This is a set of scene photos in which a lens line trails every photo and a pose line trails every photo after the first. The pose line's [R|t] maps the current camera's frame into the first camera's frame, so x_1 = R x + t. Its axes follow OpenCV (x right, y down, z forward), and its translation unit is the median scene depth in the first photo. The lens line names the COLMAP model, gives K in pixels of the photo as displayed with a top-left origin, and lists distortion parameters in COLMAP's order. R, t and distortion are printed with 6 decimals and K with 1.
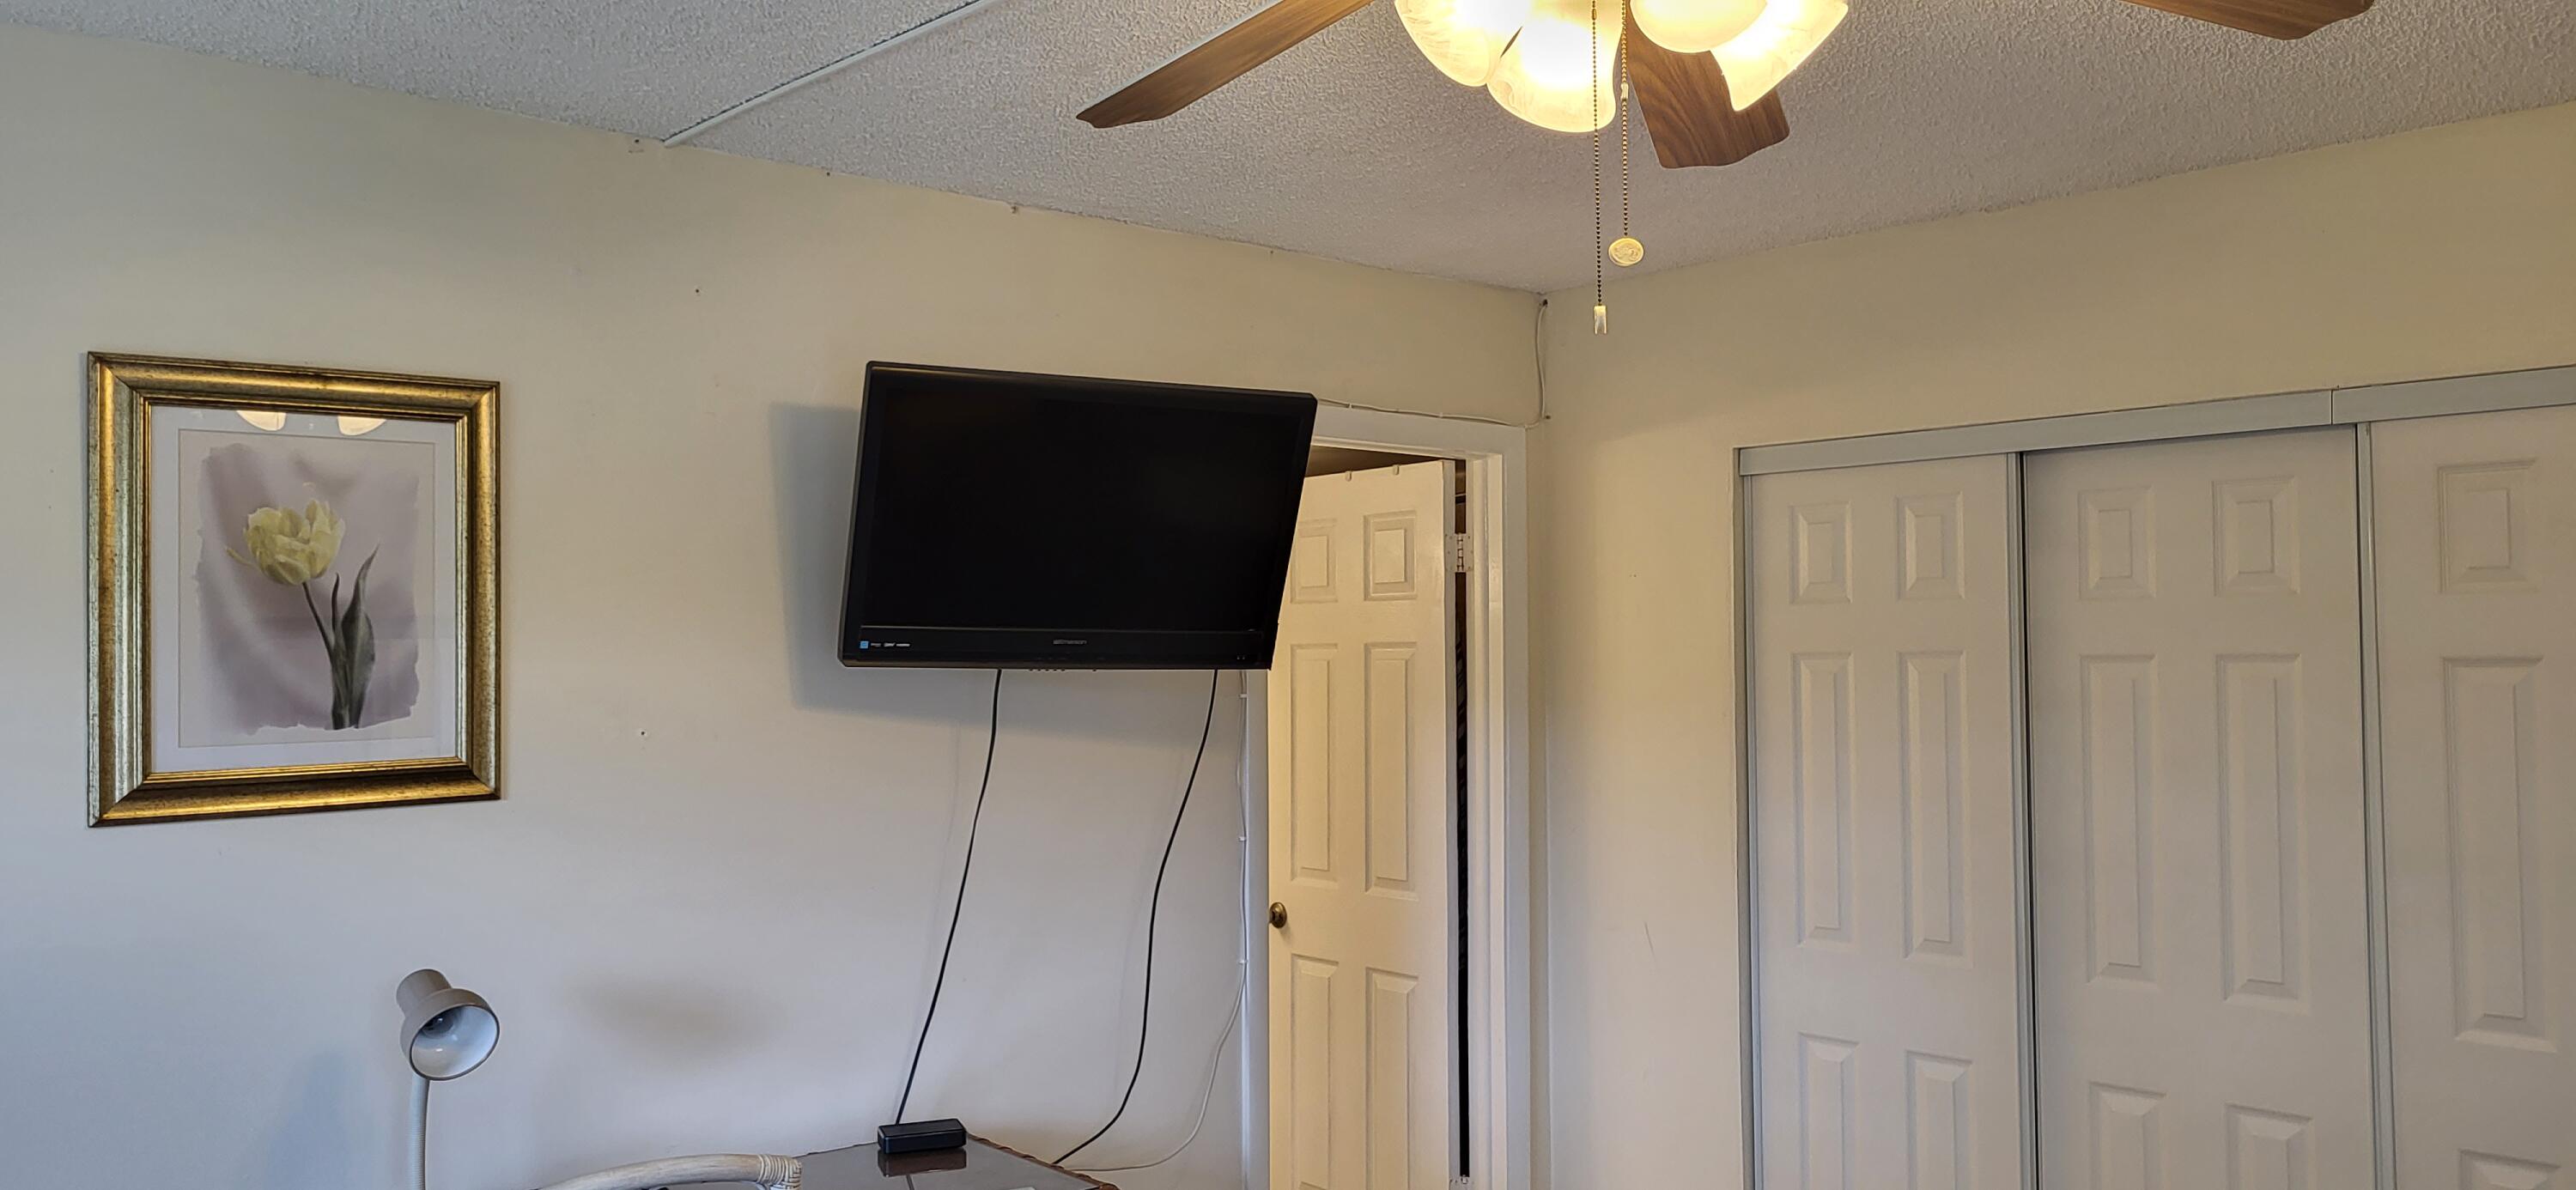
lens RADIAL K [[2489.3, 0, 1288.0], [0, 2489.3, 595.0], [0, 0, 1]] dist [0.105842, 0.000281]
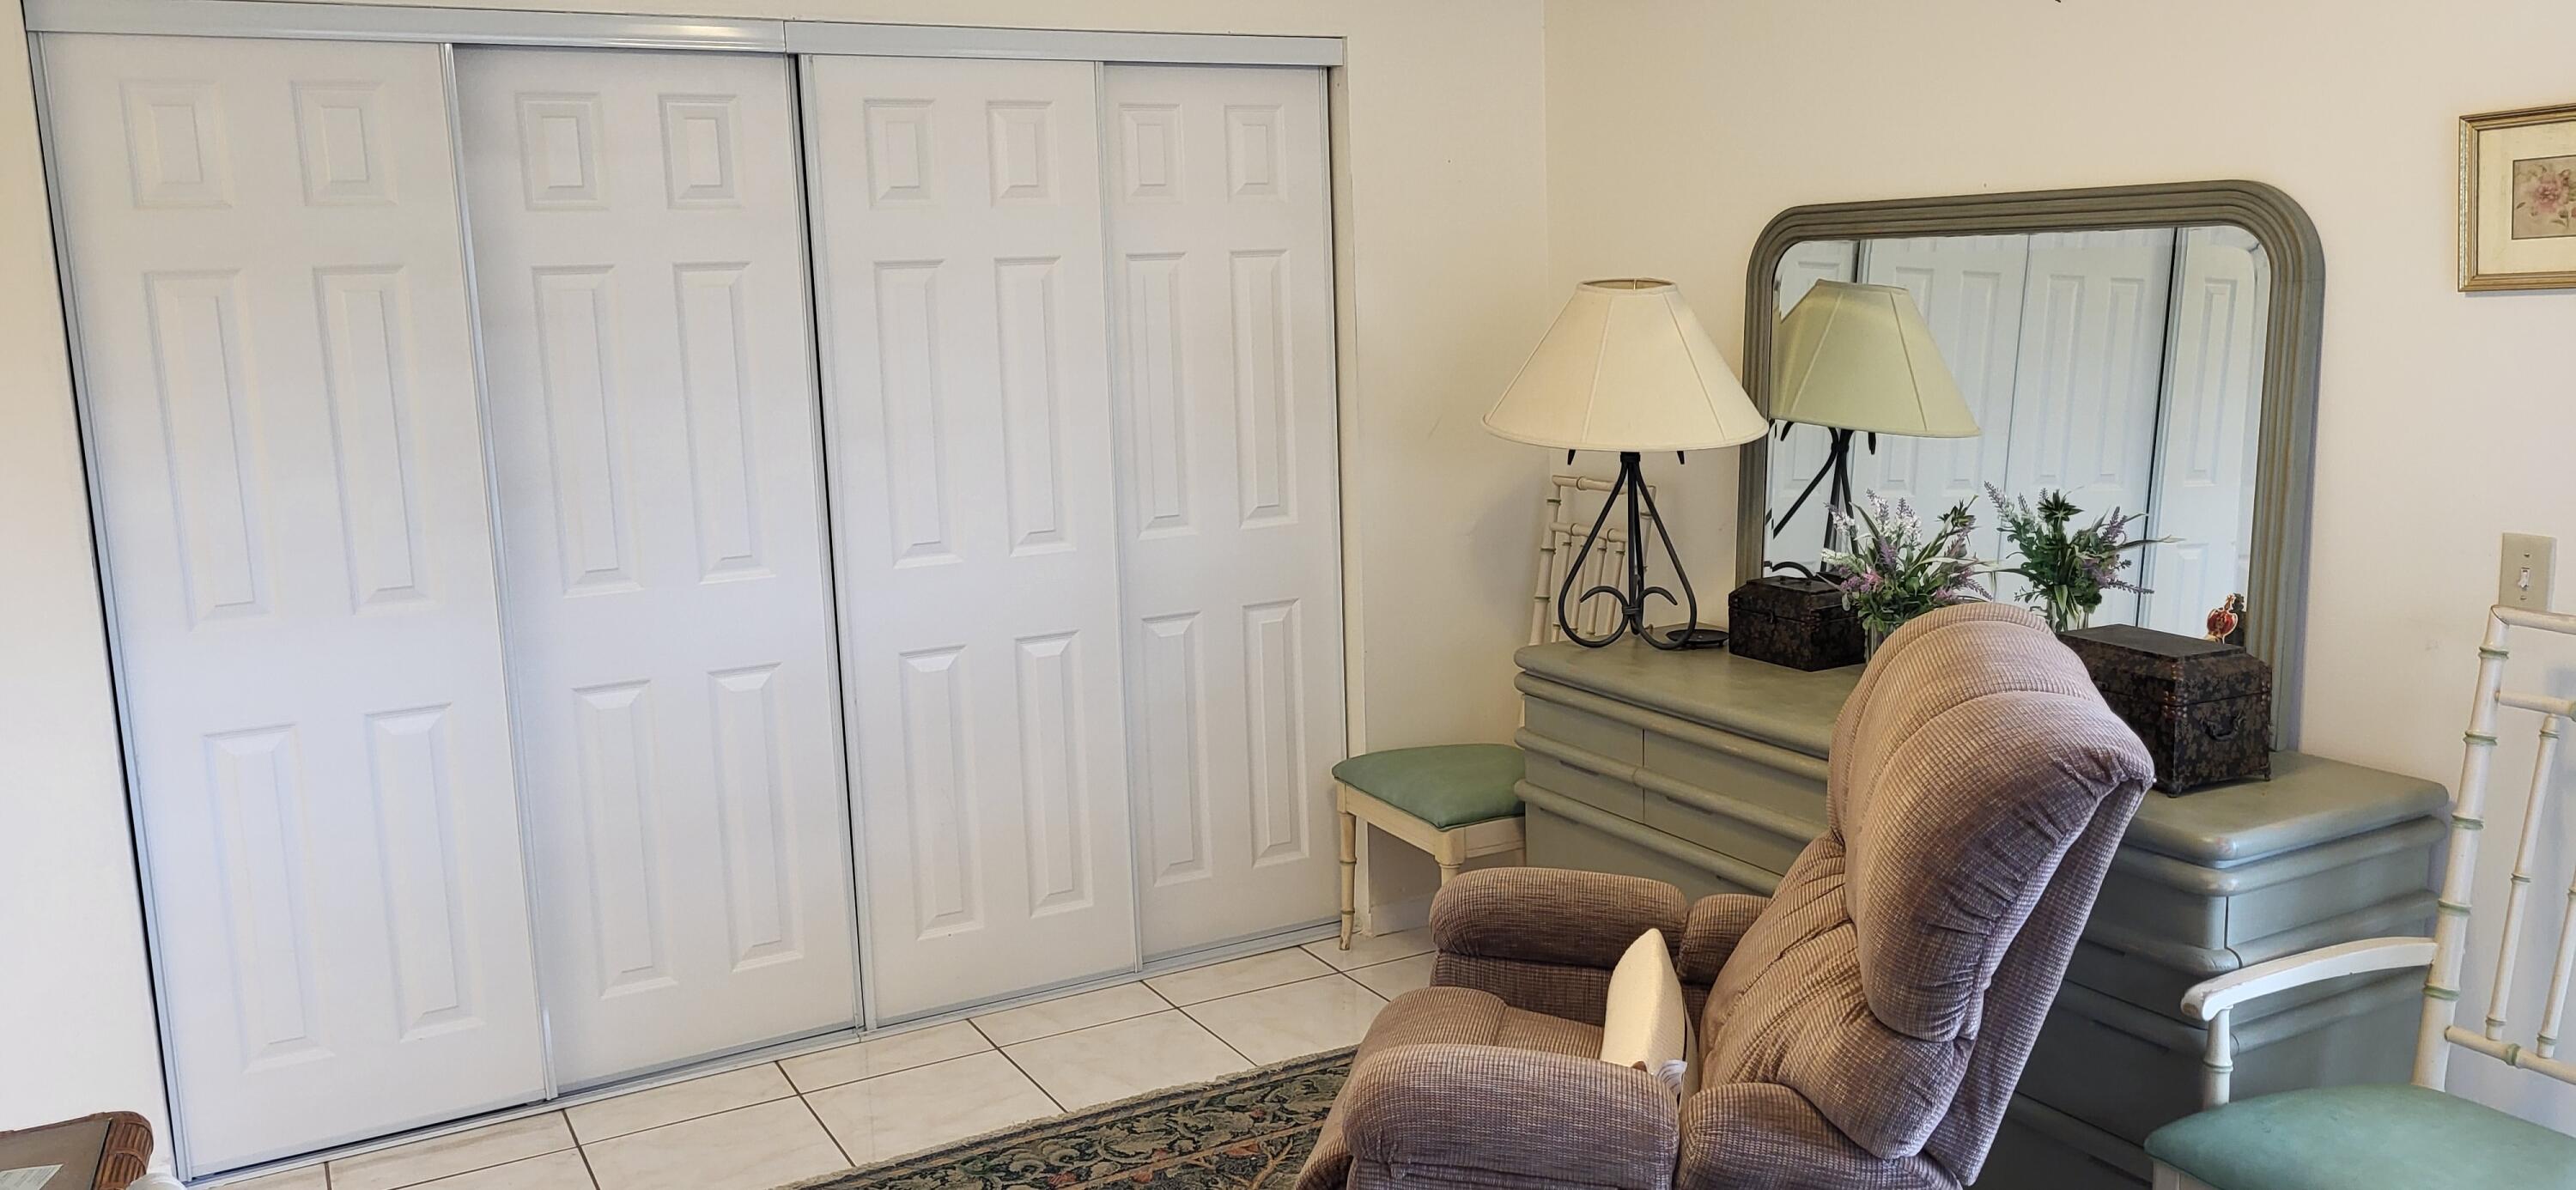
lens RADIAL K [[1974.5, 0, 1295.4], [0, 1974.5, 578.5], [0, 0, 1]] dist [0.069416, -0.046501]
pose [[0.135200, -0.167100, 0.976626, -0.455641], [-0.002943, 0.985604, 0.169043, 0.012623], [-0.990814, -0.025728, 0.132762, 0.654489]]
